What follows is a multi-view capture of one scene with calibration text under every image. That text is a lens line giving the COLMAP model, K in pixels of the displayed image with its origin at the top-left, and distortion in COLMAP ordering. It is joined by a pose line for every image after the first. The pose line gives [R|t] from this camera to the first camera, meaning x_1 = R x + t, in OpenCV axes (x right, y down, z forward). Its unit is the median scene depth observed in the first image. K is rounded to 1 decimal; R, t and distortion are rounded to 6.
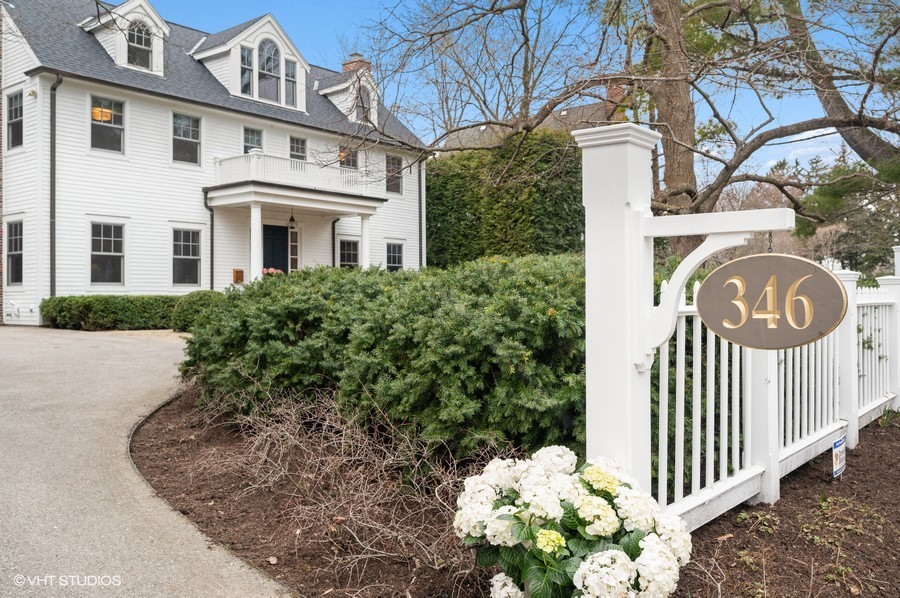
lens RADIAL K [[791.3, 0, 450.5], [0, 791.3, 296.9], [0, 0, 1]] dist [0.005075, 0.007275]
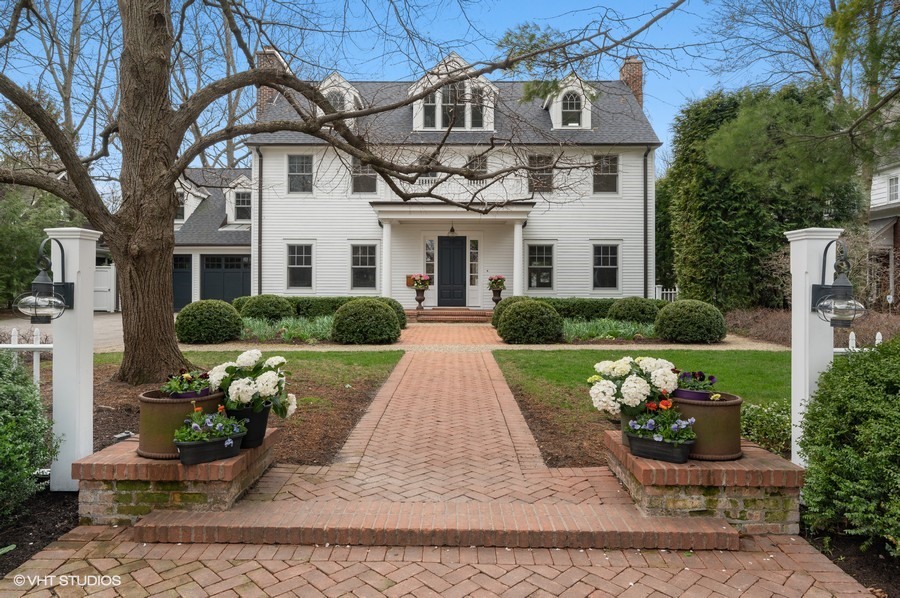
lens RADIAL K [[545.2, 0, 450.0], [0, 545.2, 299.9], [0, 0, 1]] dist [-0.006485, -0.000142]
pose [[0.613628, 0.011692, -0.789509, 0.442243], [-0.007951, 0.999931, 0.008629, -0.005341], [0.789555, 0.000982, 0.613678, 0.568204]]
